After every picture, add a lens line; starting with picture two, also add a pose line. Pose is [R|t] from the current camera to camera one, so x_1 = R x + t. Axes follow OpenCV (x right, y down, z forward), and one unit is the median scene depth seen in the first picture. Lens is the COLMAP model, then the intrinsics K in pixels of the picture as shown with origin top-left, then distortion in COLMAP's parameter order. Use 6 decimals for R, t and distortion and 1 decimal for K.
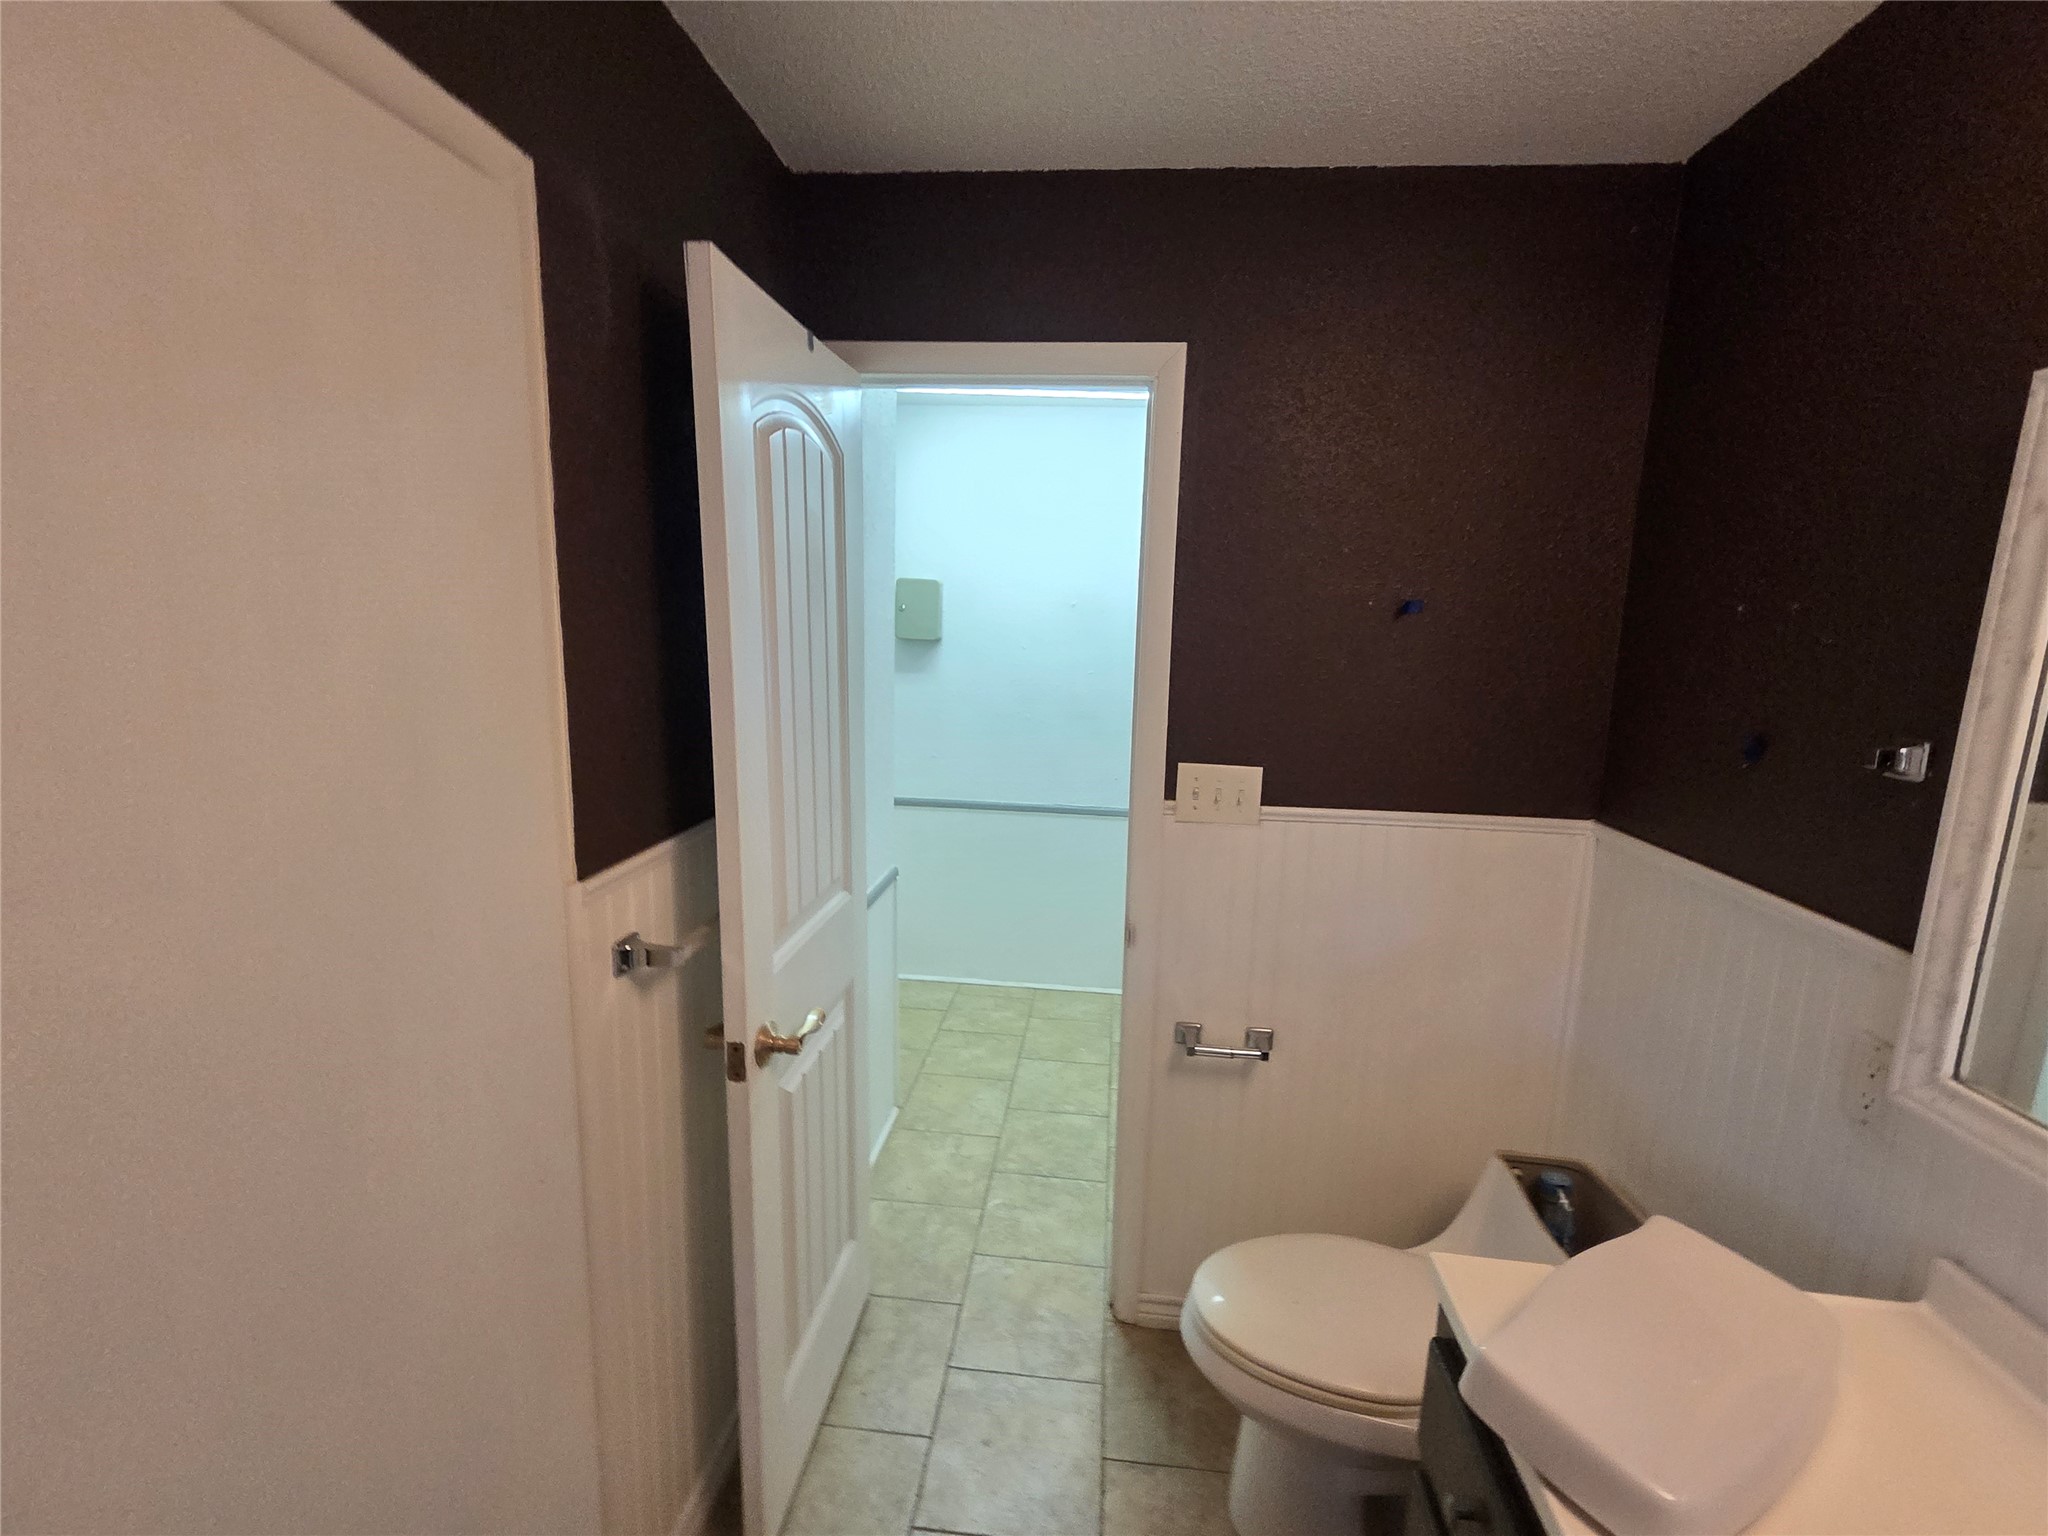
lens RADIAL K [[868.4, 0, 1028.6], [0, 868.4, 769.1], [0, 0, 1]] dist [-0.000888, 0.000501]
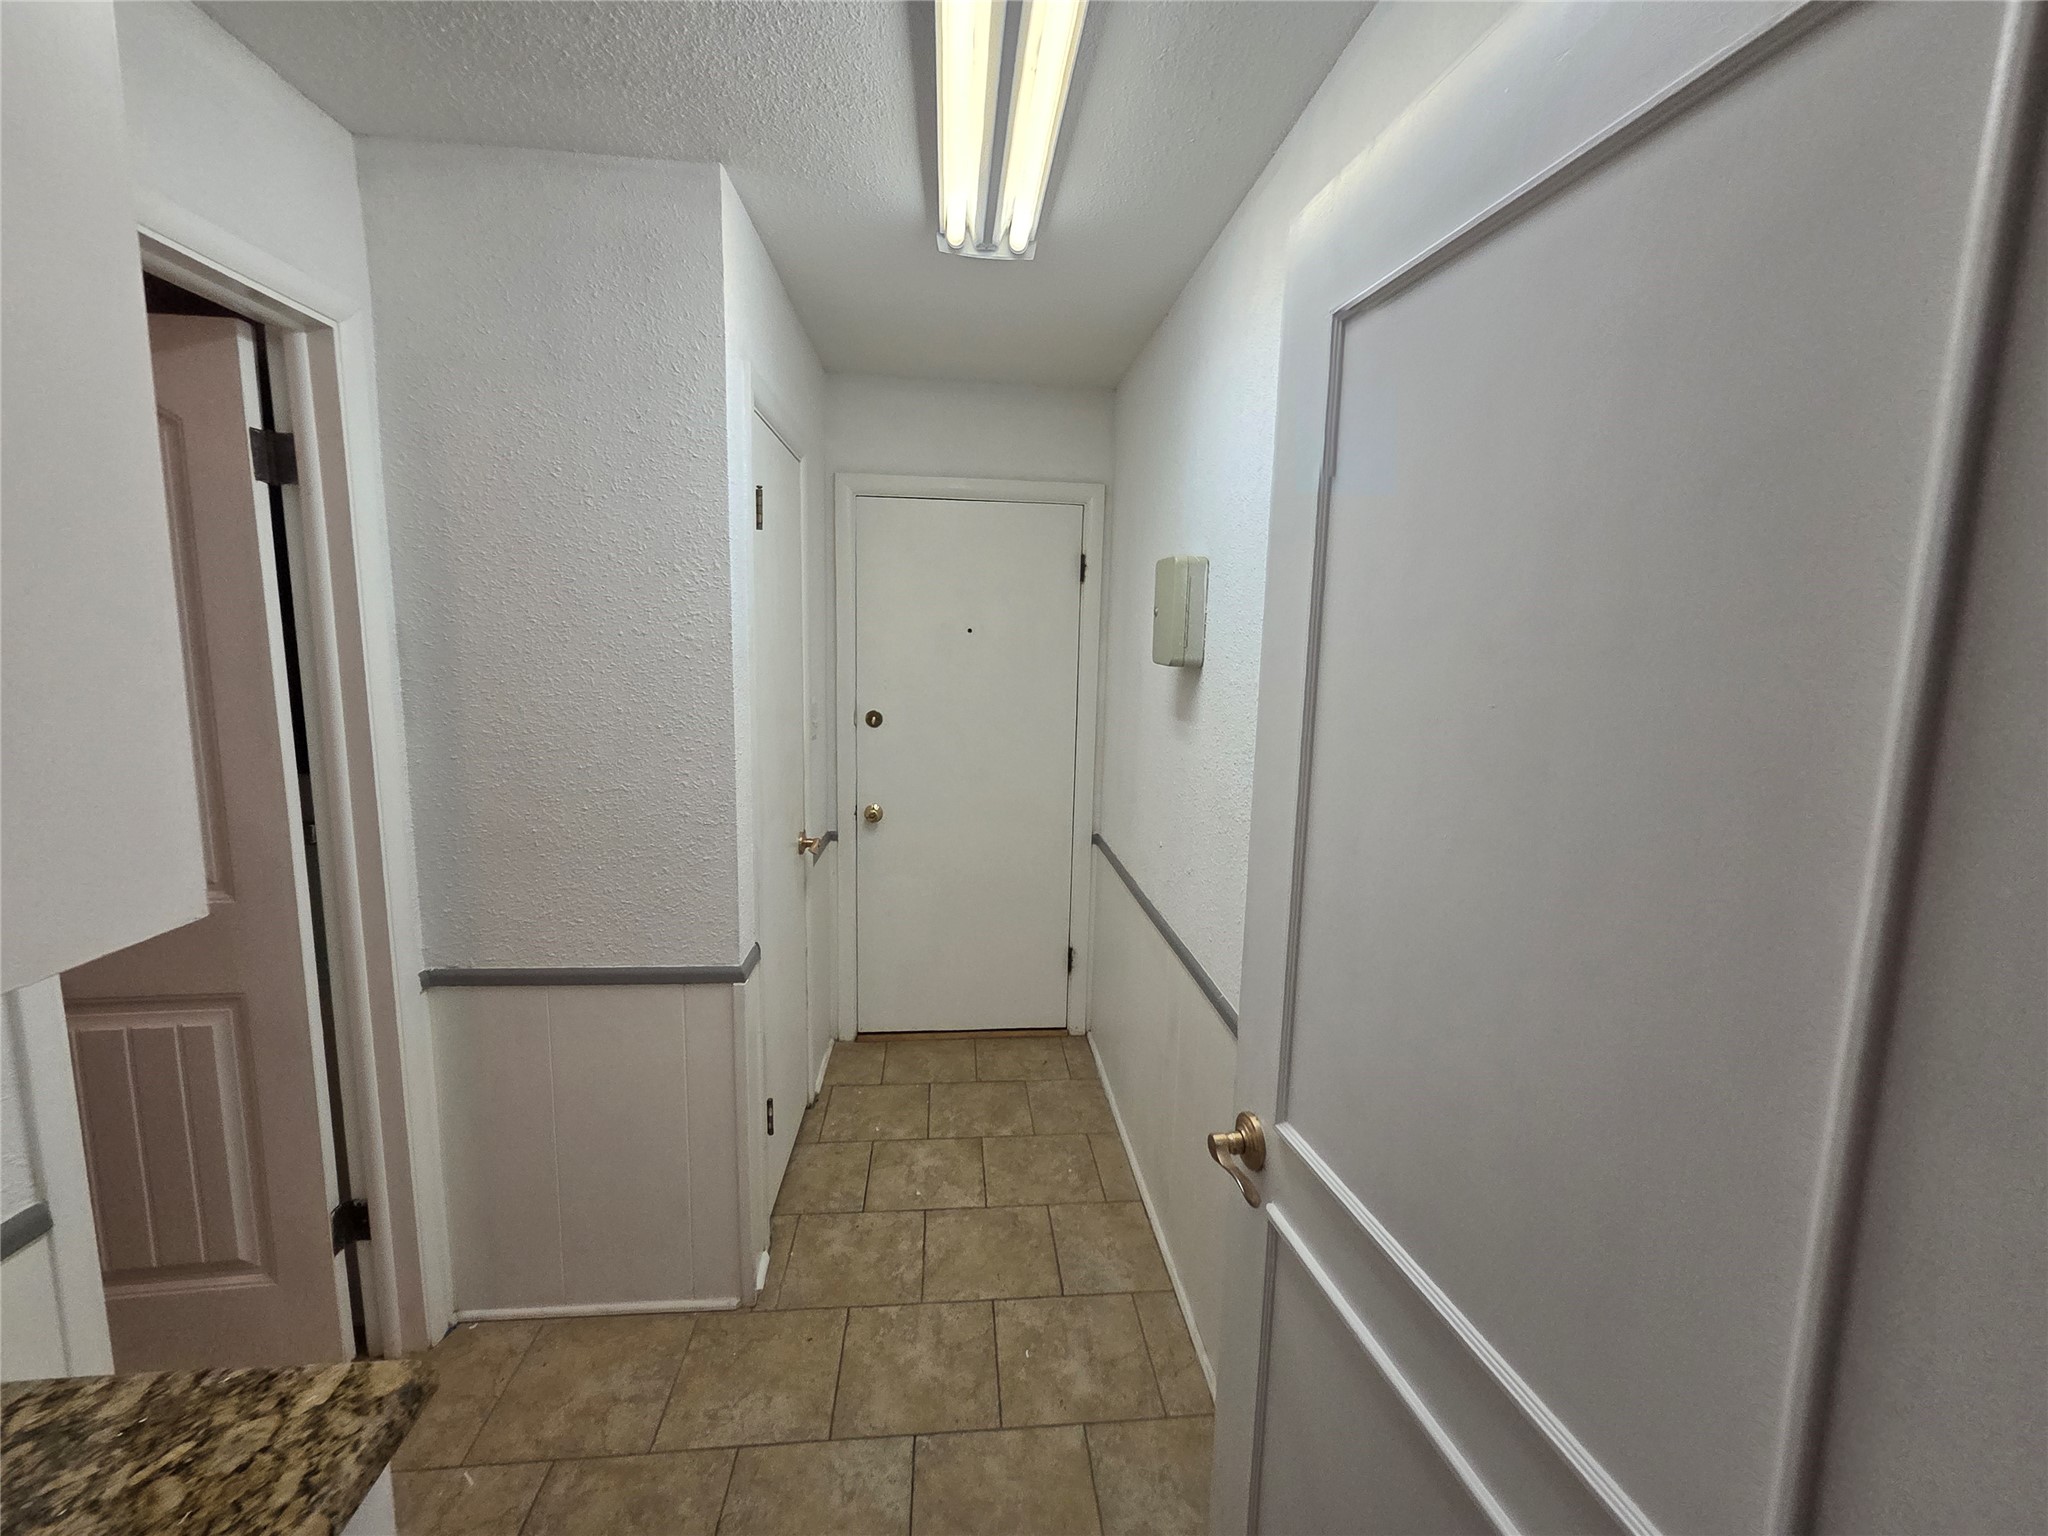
lens RADIAL K [[868.4, 0, 1030.1], [0, 868.4, 759.1], [0, 0, 1]] dist [-0.000888, 0.000501]
pose [[0.205234, 0.120367, -0.971283, 0.478719], [-0.188594, 0.978673, 0.081433, -0.131624], [0.960370, 0.166465, 0.223558, 0.895440]]
